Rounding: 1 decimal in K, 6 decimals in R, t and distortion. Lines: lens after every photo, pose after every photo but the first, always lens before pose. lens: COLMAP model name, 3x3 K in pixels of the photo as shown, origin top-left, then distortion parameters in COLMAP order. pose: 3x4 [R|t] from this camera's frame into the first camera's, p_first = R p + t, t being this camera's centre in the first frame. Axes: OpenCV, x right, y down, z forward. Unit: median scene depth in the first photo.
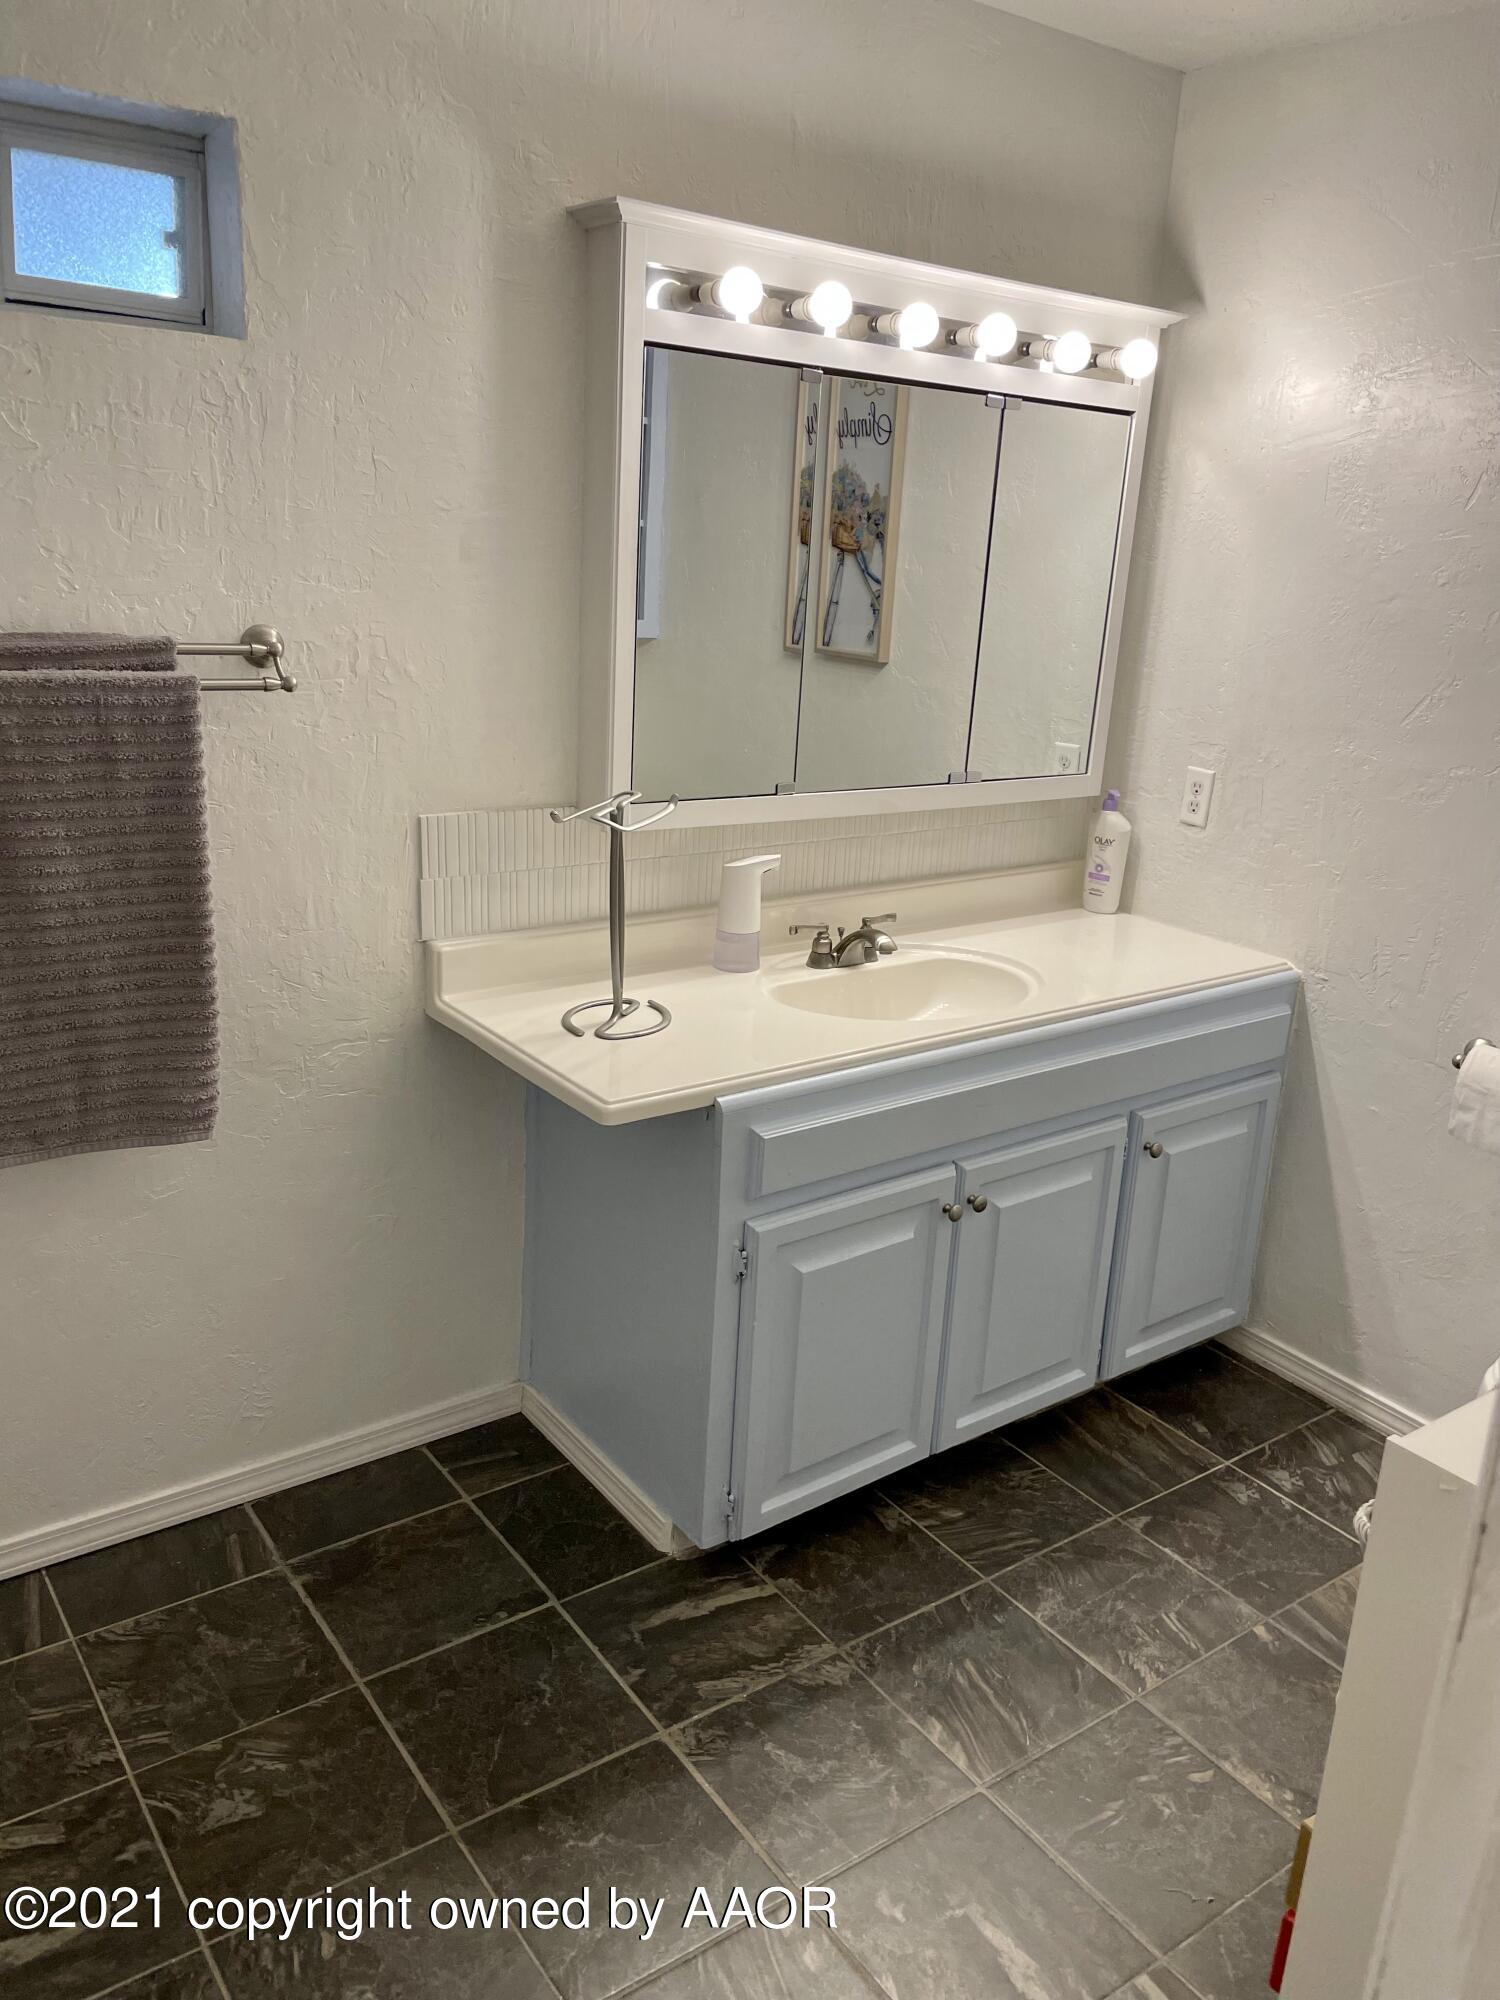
lens RADIAL K [[1538.7, 0, 753.7], [0, 1538.7, 990.1], [0, 0, 1]] dist [0.089877, -0.120869]
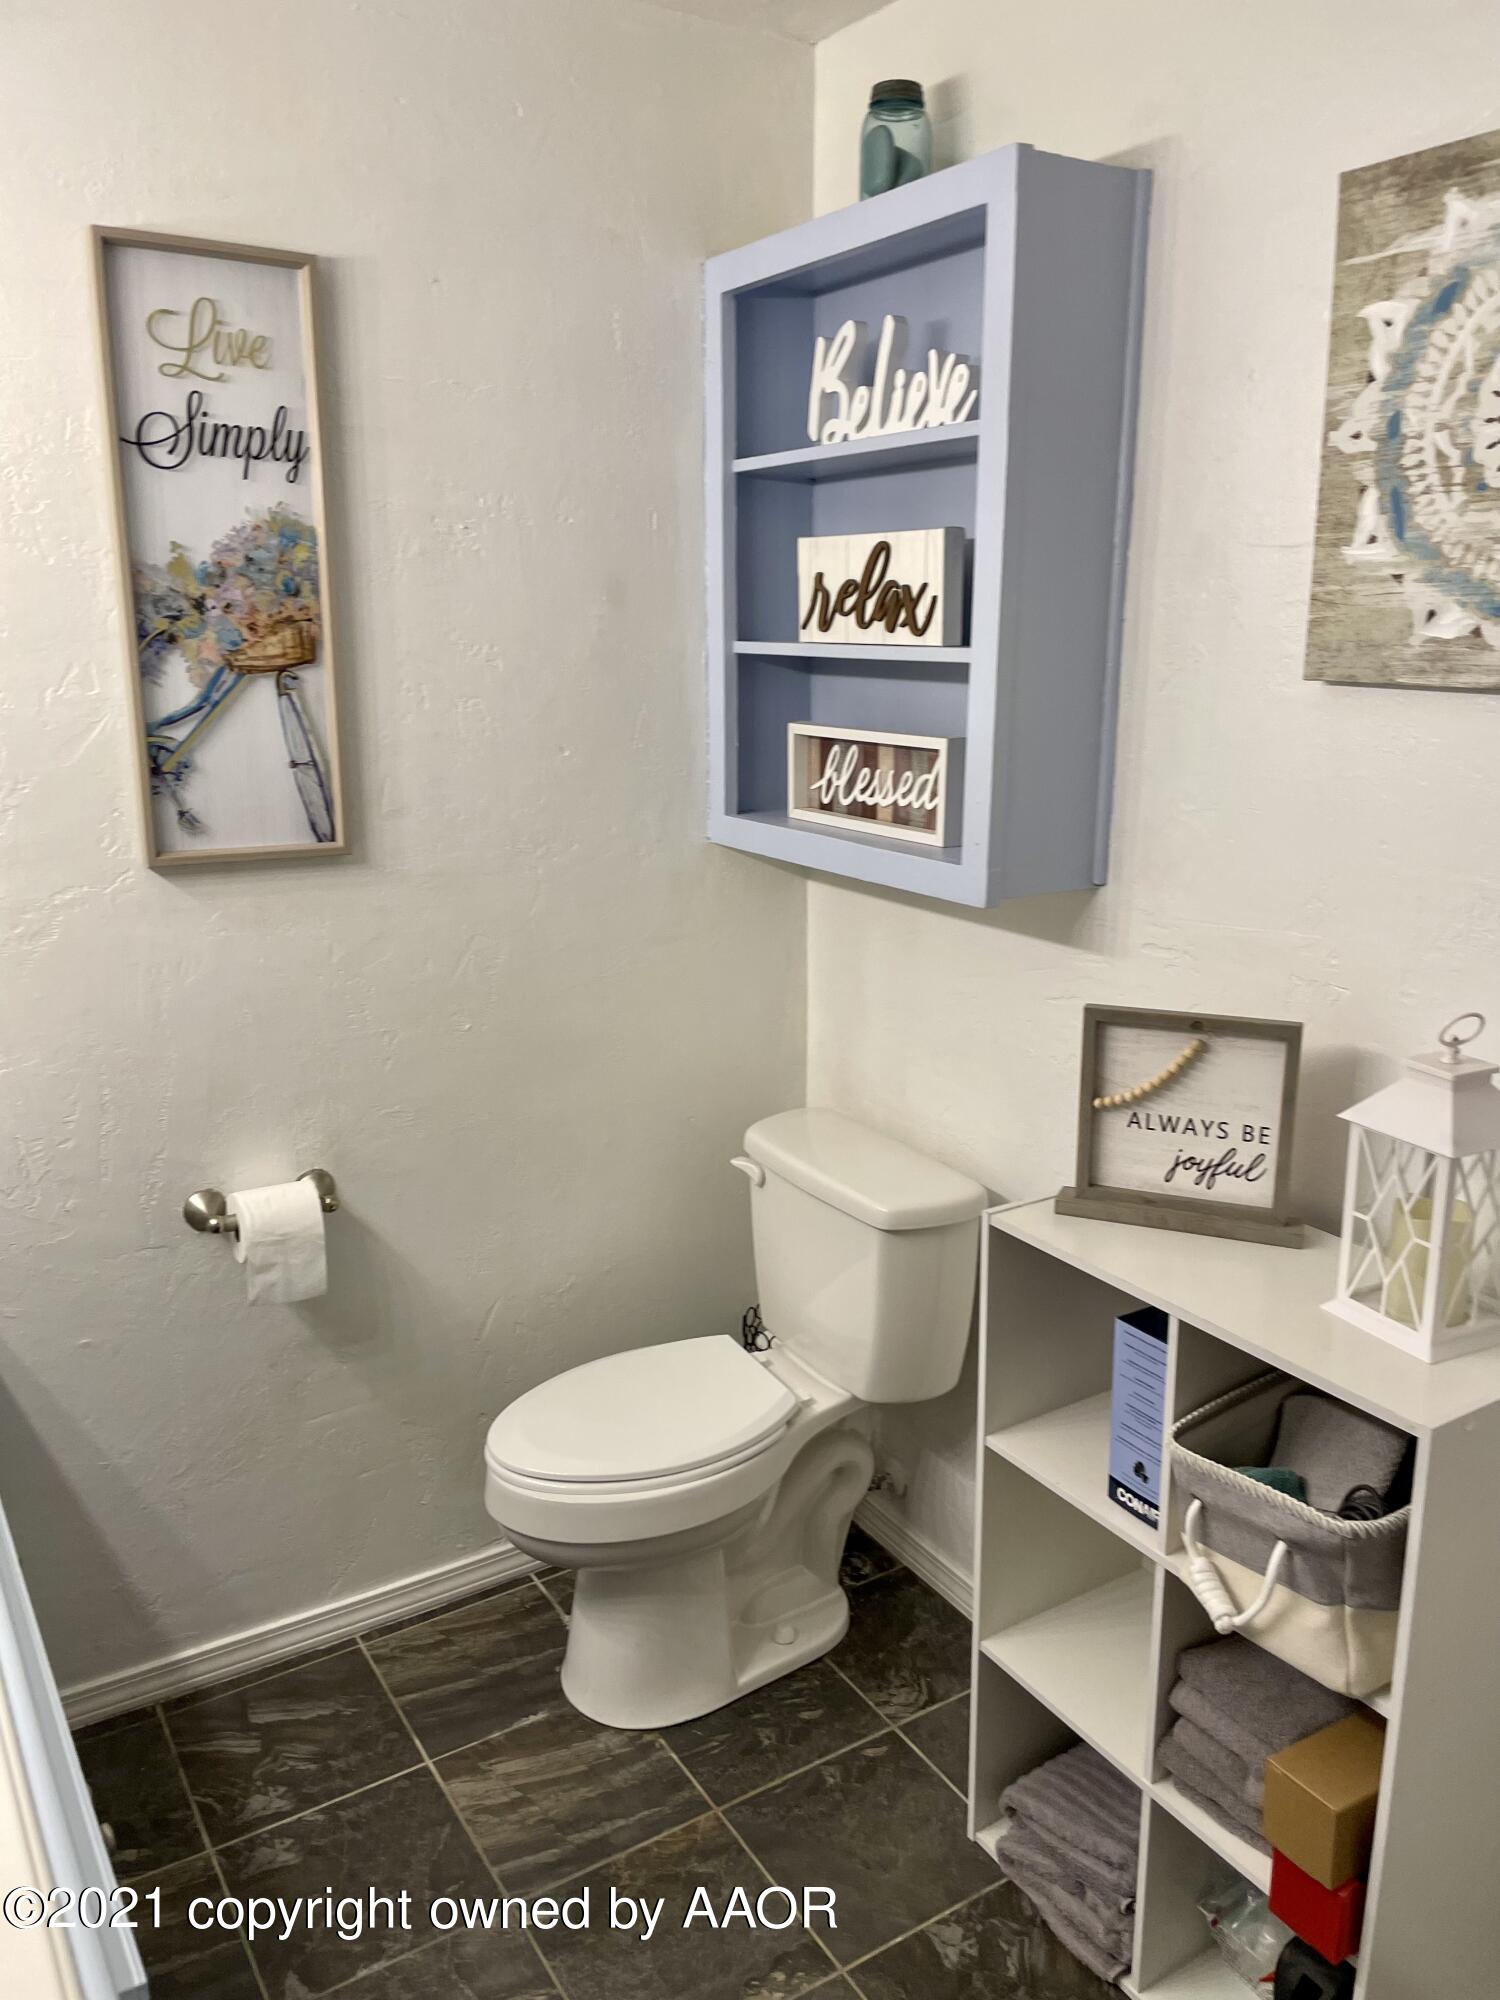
lens RADIAL K [[1538.7, 0, 758.1], [0, 1538.7, 1013.4], [0, 0, 1]] dist [0.089877, -0.120869]
pose [[0.056334, -0.301727, 0.951729, -0.265457], [0.281201, 0.919448, 0.274848, -0.190893], [-0.957994, 0.252144, 0.136642, 0.546279]]
